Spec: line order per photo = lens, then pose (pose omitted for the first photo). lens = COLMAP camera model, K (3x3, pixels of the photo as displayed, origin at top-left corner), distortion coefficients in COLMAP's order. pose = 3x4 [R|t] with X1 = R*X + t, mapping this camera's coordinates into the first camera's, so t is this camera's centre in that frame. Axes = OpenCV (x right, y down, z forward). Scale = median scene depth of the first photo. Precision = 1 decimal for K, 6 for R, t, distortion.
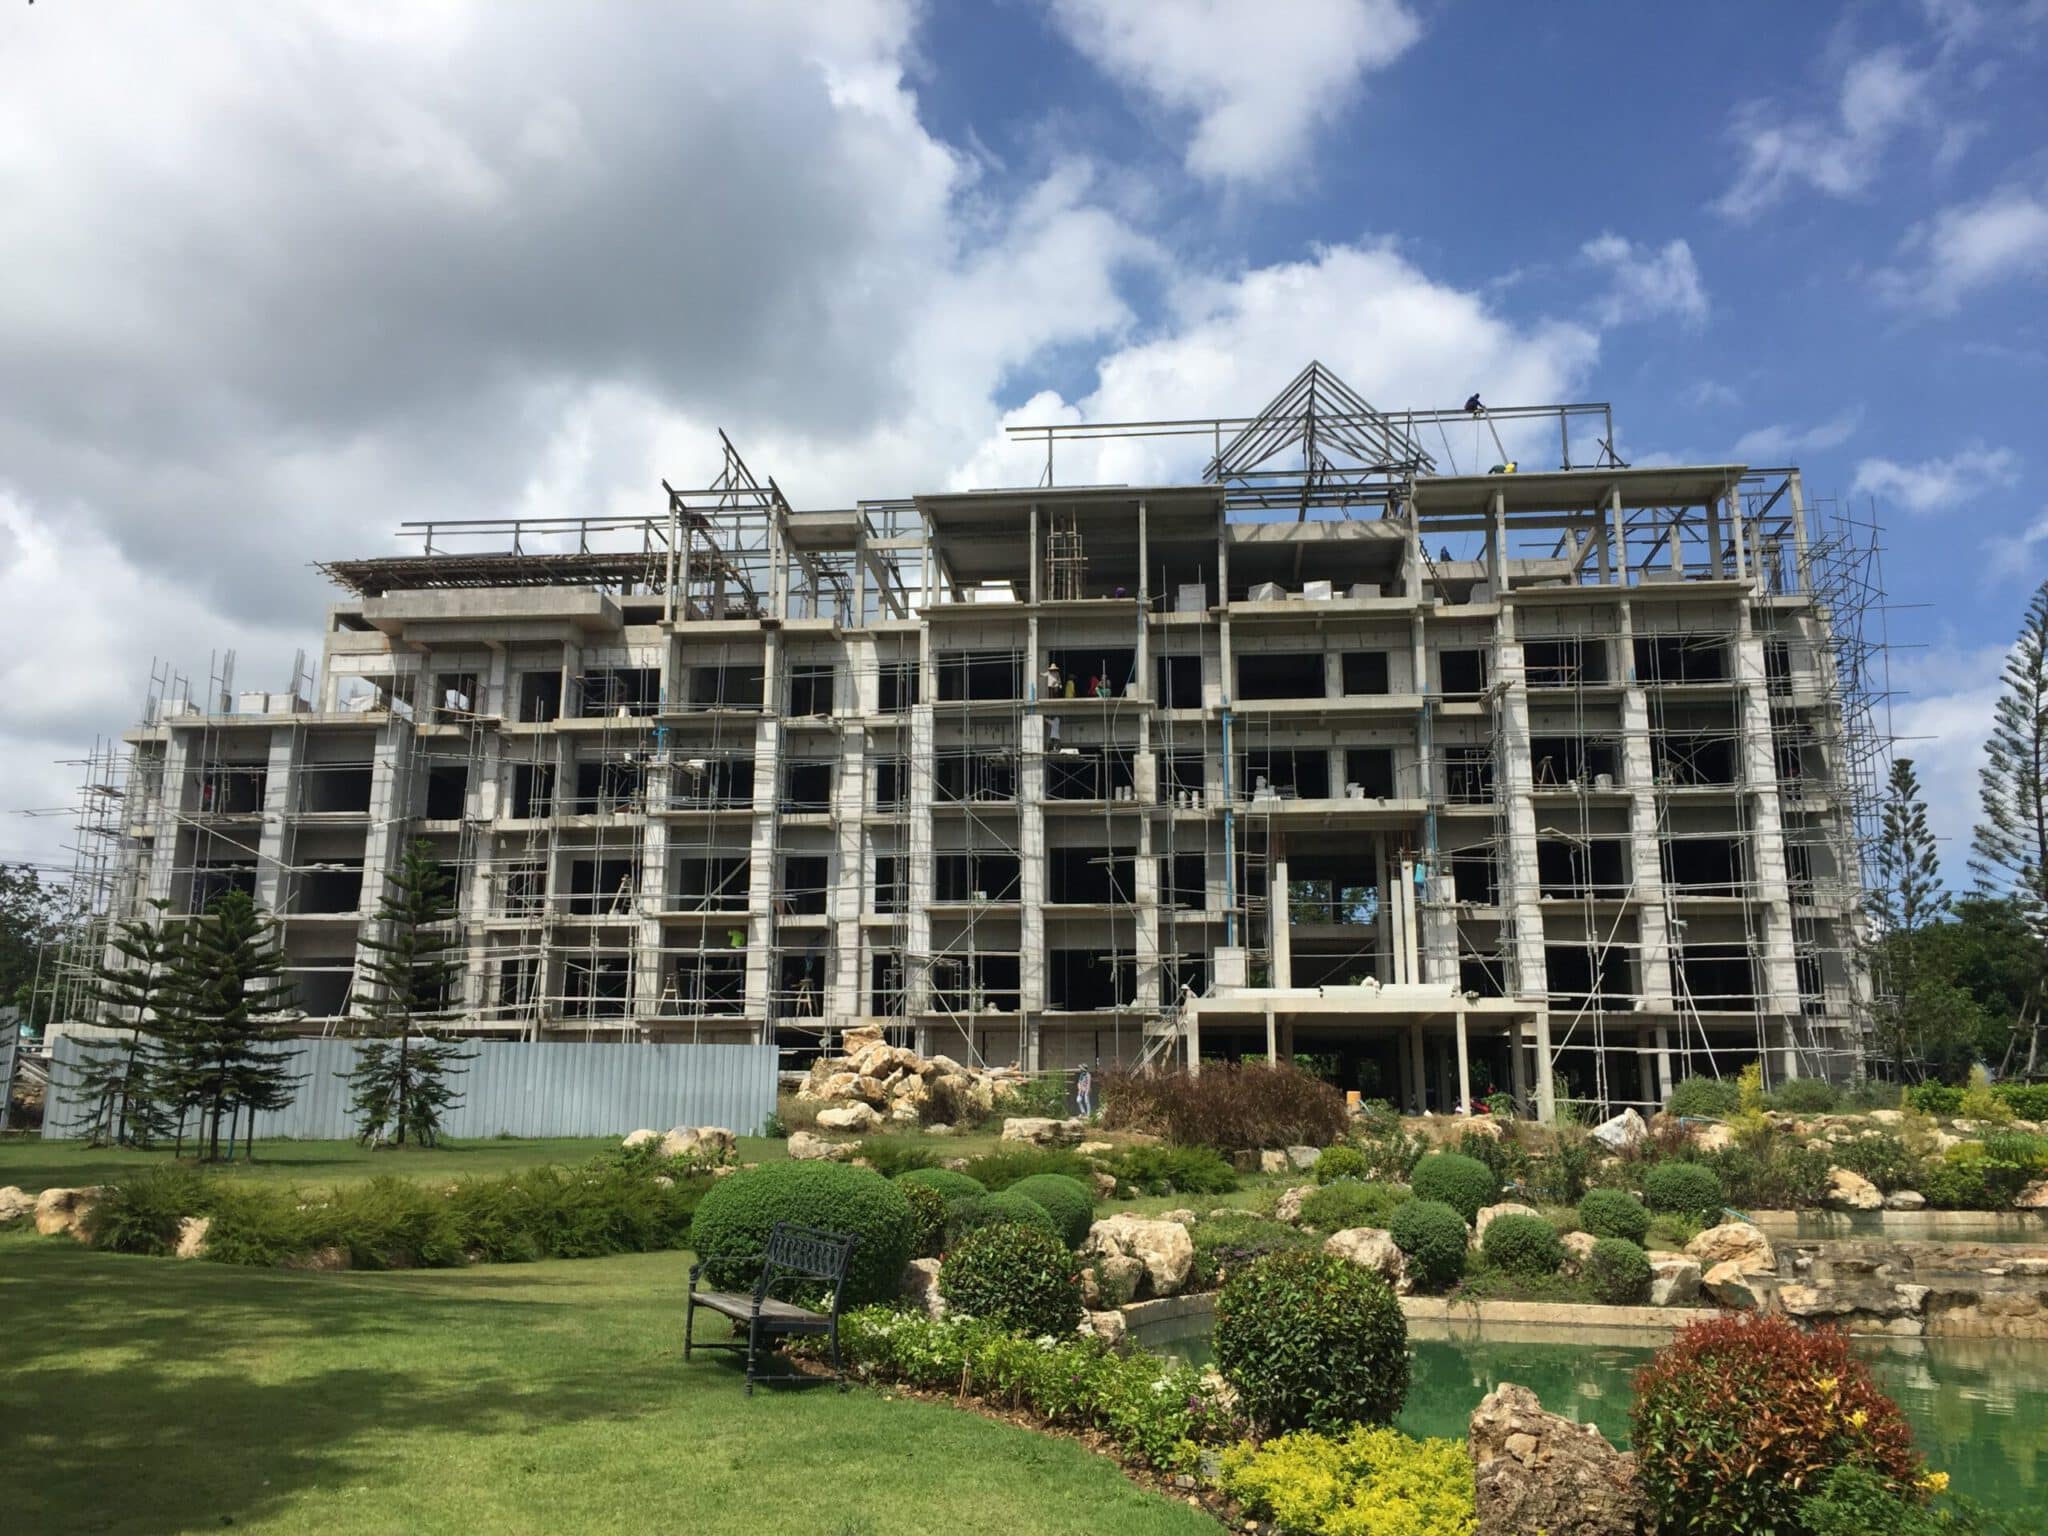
lens RADIAL K [[1779.6, 0, 1024.0], [0, 1779.6, 768.0], [0, 0, 1]] dist [0.091349, -0.130123]
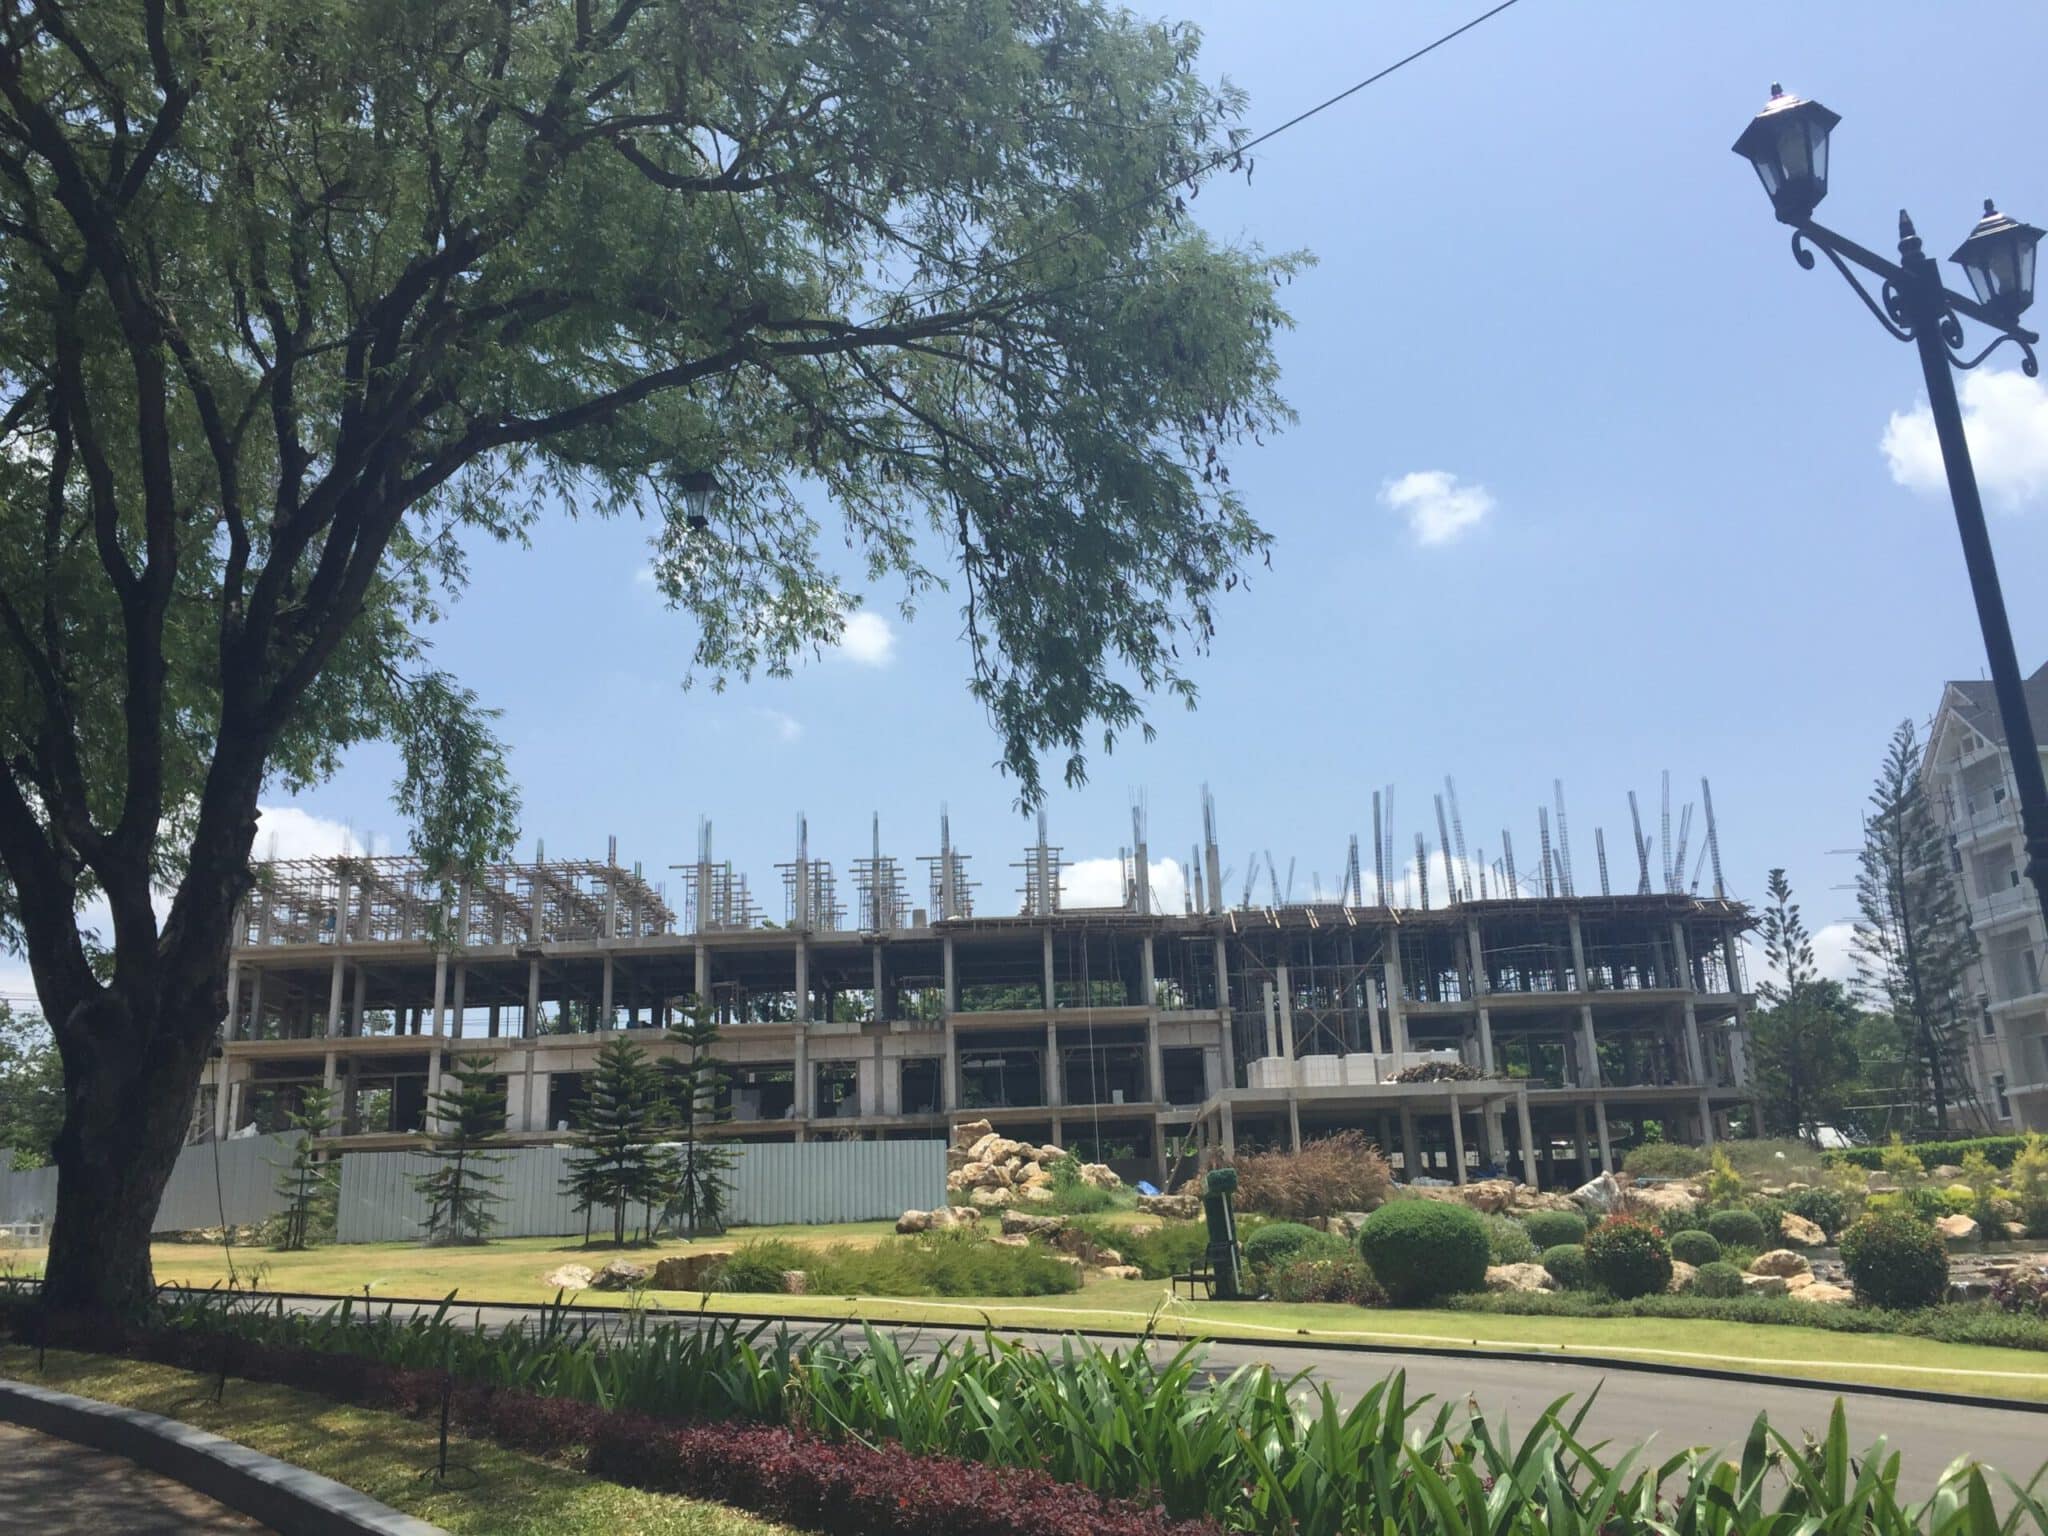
lens RADIAL K [[1779.6, 0, 1024.0], [0, 1779.6, 768.0], [0, 0, 1]] dist [0.091349, -0.130123]
pose [[0.994330, -0.012691, 0.105580, -0.139205], [0.018019, 0.998603, -0.049667, -0.020600], [-0.104802, 0.051287, 0.993170, -0.129167]]
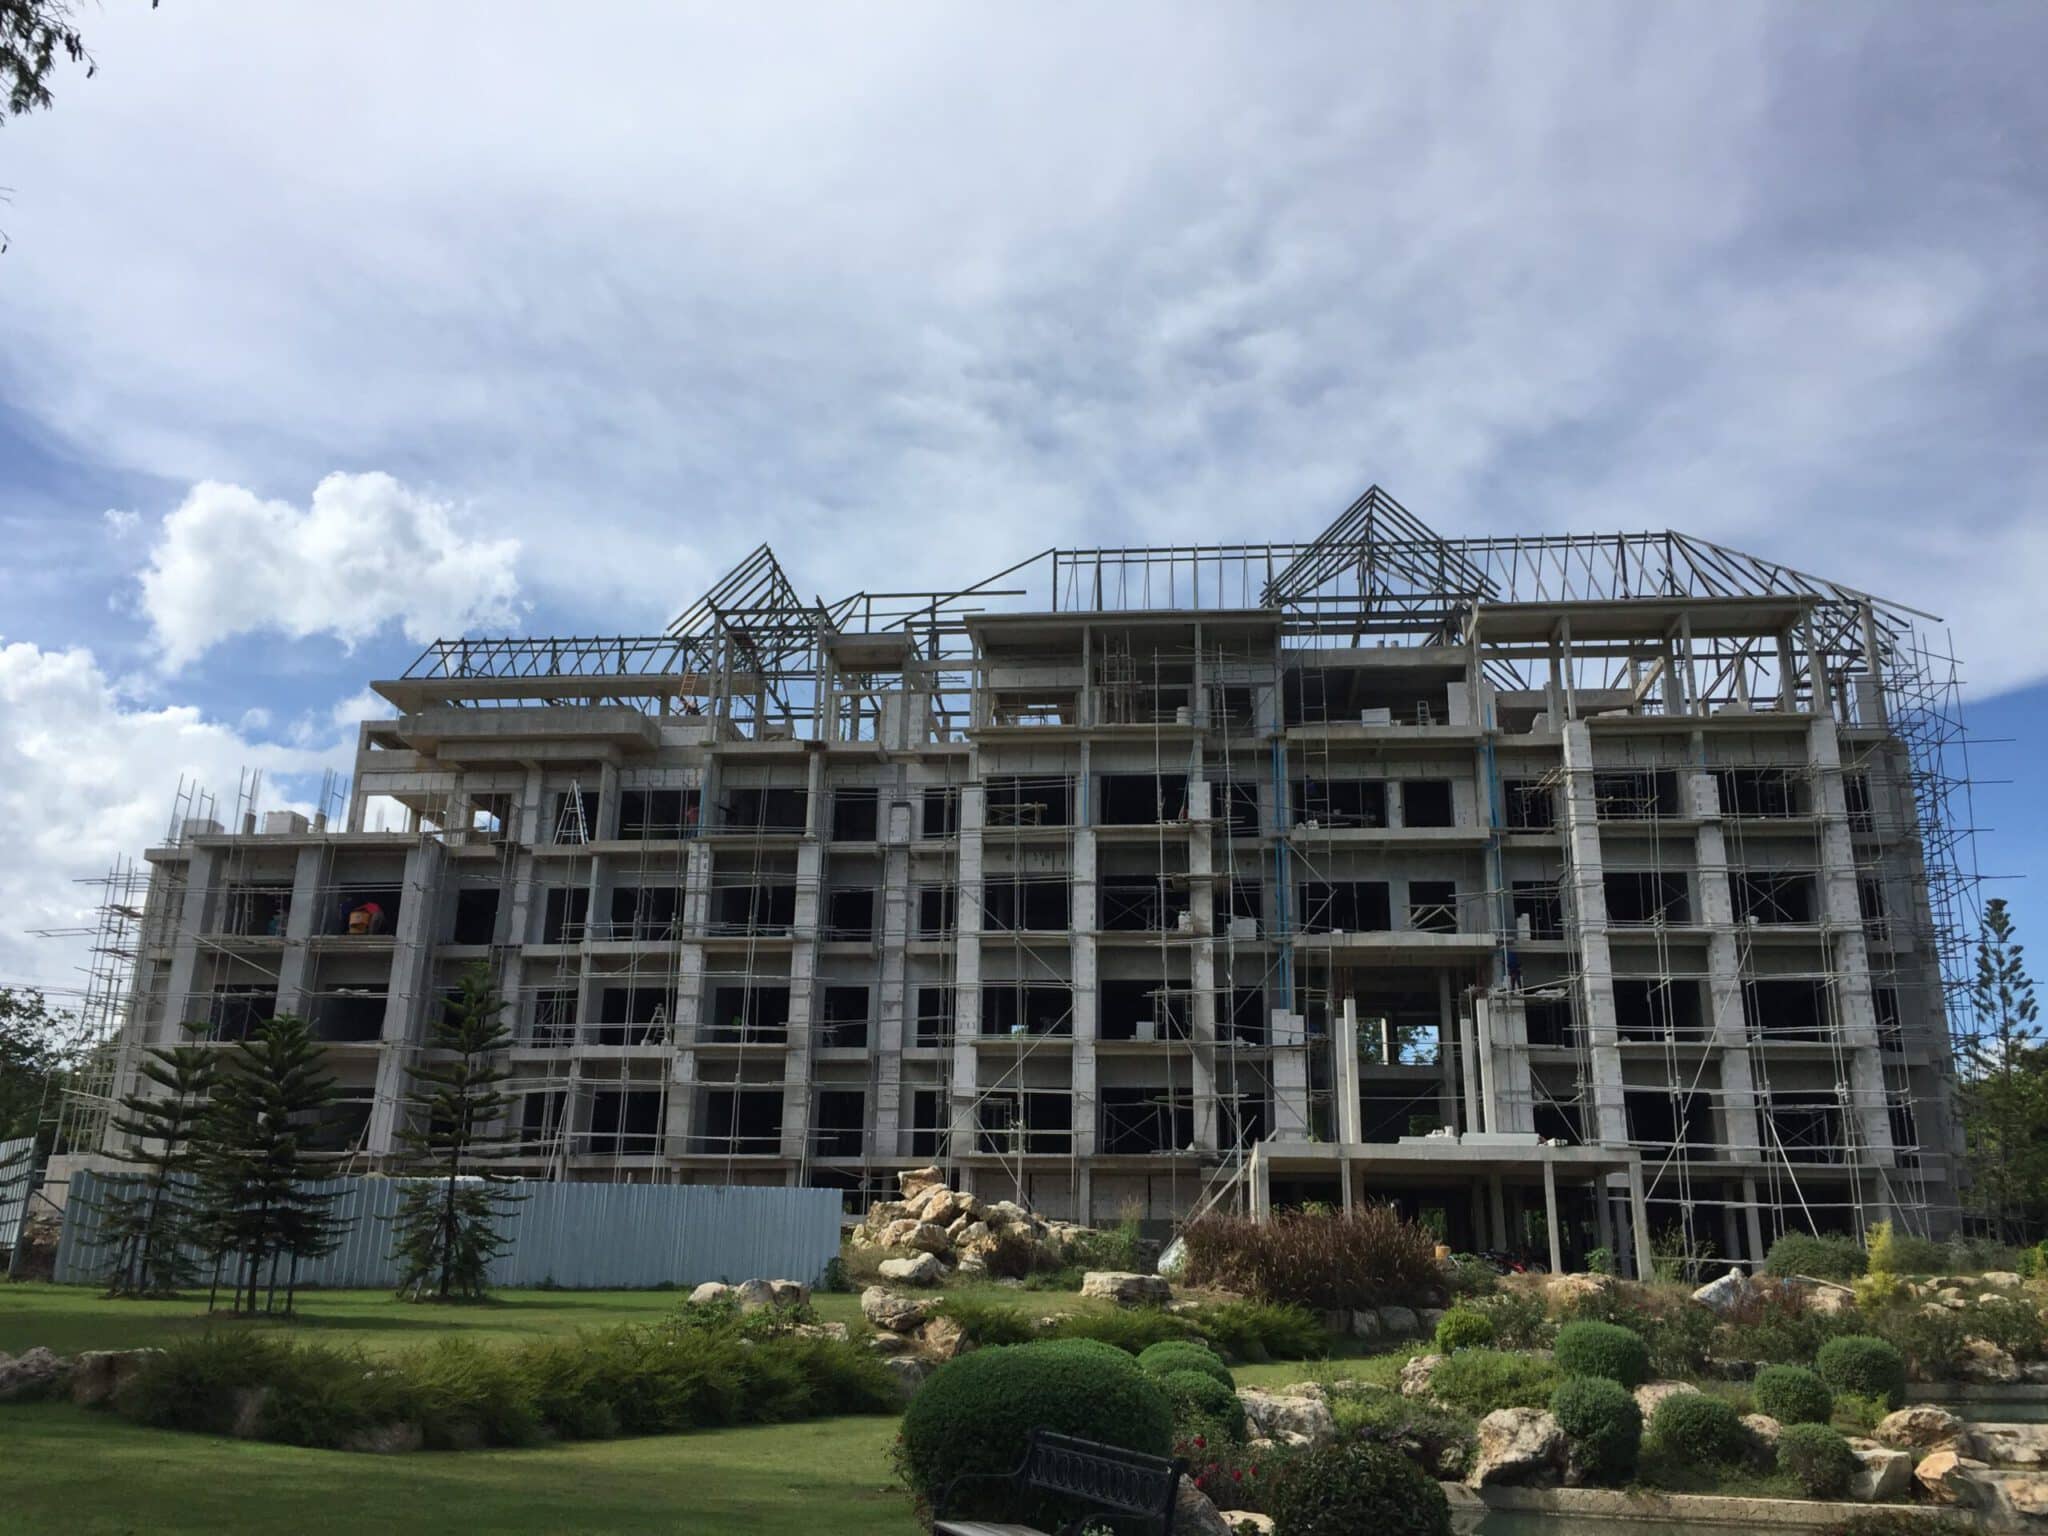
lens RADIAL K [[1779.6, 0, 1024.0], [0, 1779.6, 768.0], [0, 0, 1]] dist [0.091349, -0.130123]
pose [[0.999932, 0.011430, -0.002354, -0.028676], [-0.011574, 0.997117, -0.074988, 0.003558], [0.001490, 0.075010, 0.997182, 0.034820]]
